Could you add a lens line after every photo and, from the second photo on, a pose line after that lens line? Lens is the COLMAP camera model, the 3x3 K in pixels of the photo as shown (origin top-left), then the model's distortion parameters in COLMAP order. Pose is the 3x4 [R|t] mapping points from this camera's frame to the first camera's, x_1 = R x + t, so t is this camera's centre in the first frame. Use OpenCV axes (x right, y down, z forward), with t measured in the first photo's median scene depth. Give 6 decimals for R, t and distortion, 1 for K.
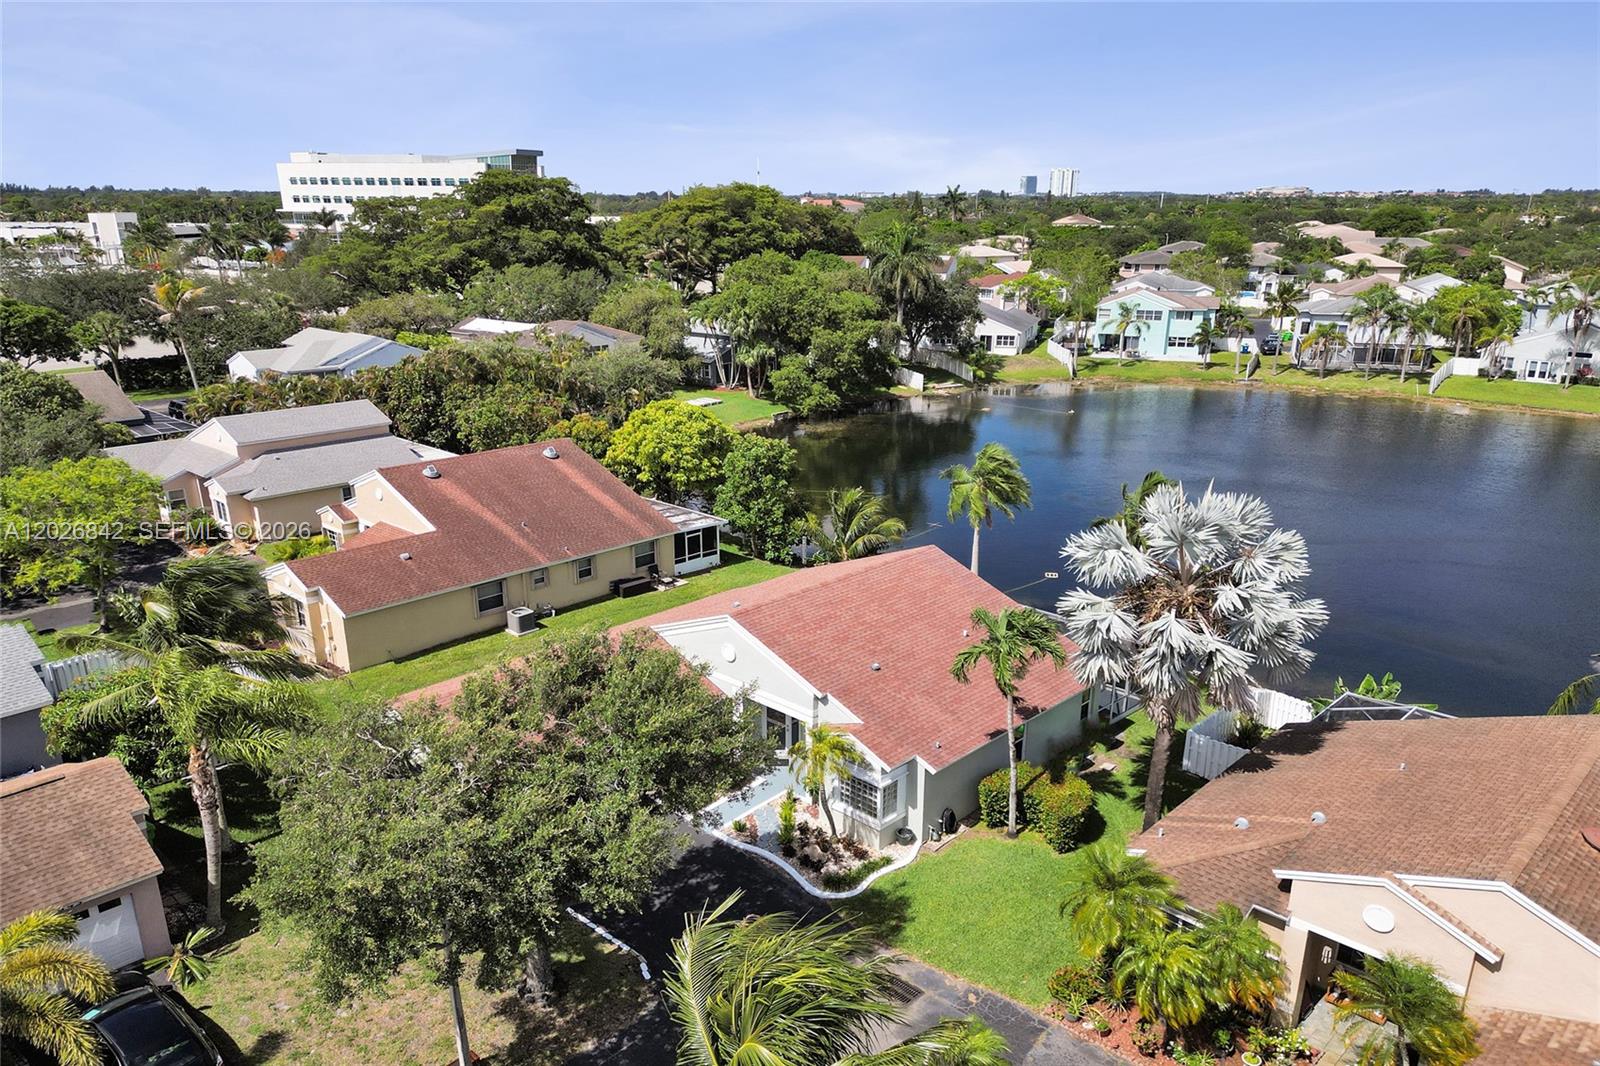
lens RADIAL K [[1155.8, 0, 801.2], [0, 1155.8, 601.8], [0, 0, 1]] dist [0.086902, -0.085026]
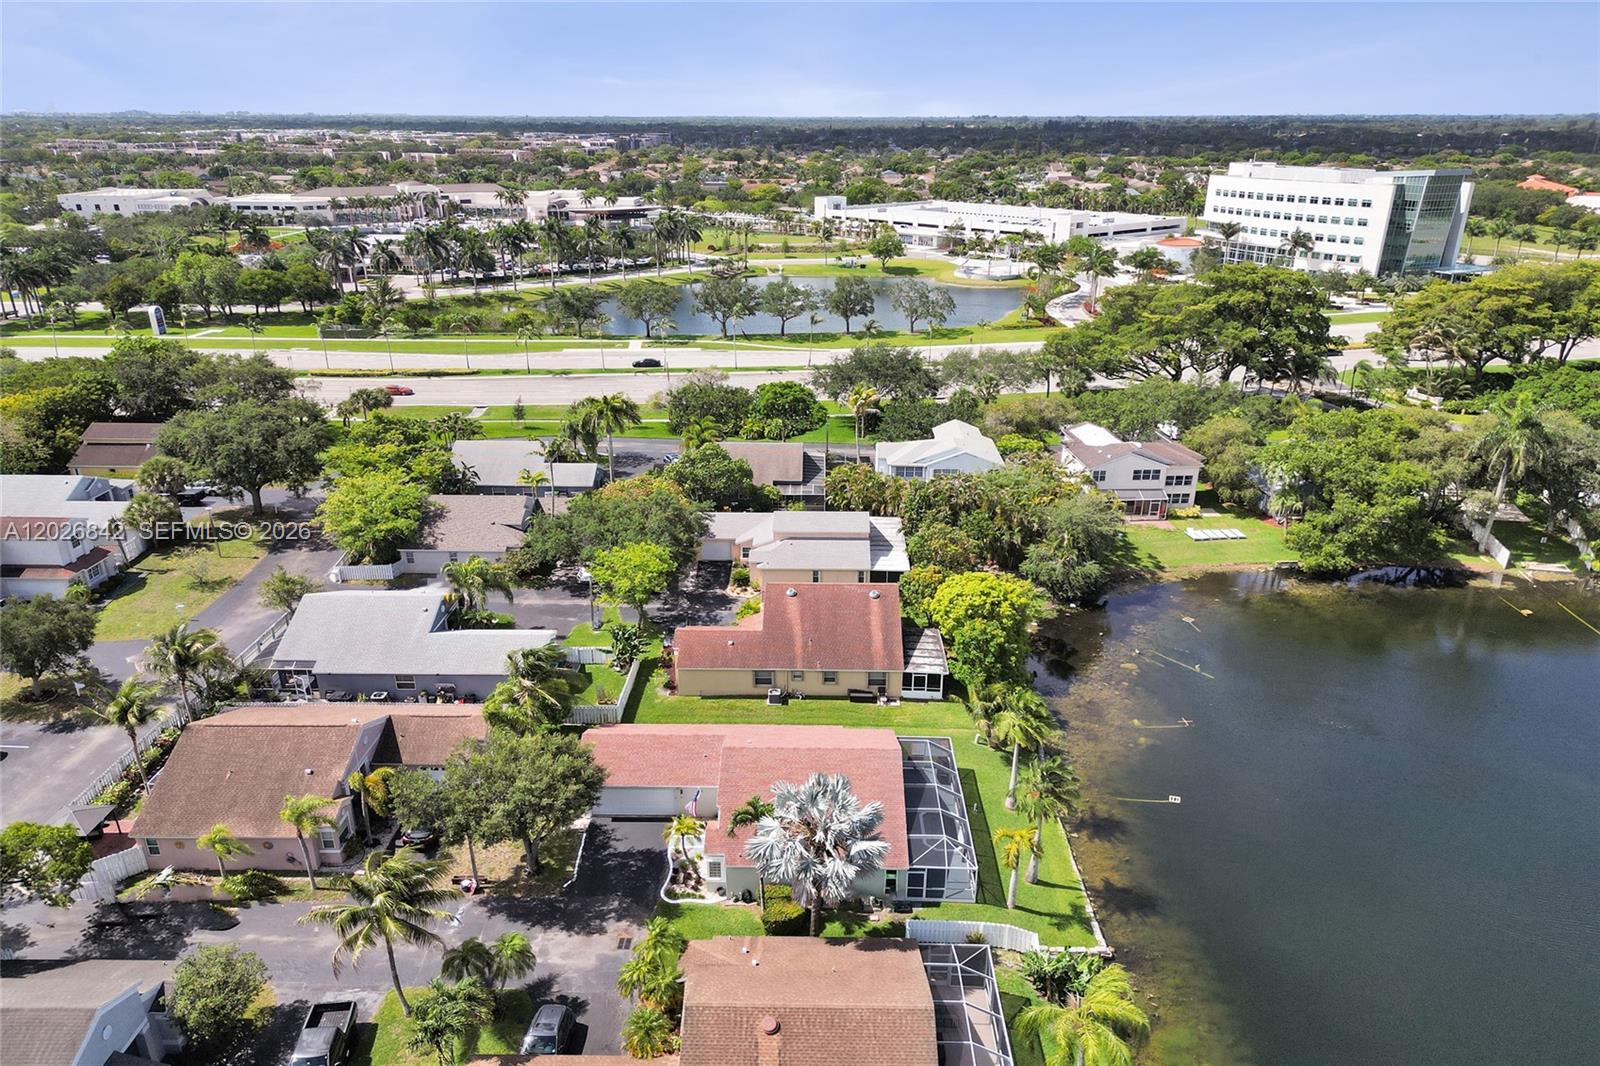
lens RADIAL K [[1144.1, 0, 781.7], [0, 1144.1, 557.9], [0, 0, 1]] dist [0.083400, -0.078115]
pose [[0.682015, 0.259283, -0.683833, 0.694311], [-0.249097, 0.961491, 0.116125, -0.302800], [0.687608, 0.091142, 0.720339, -0.188331]]
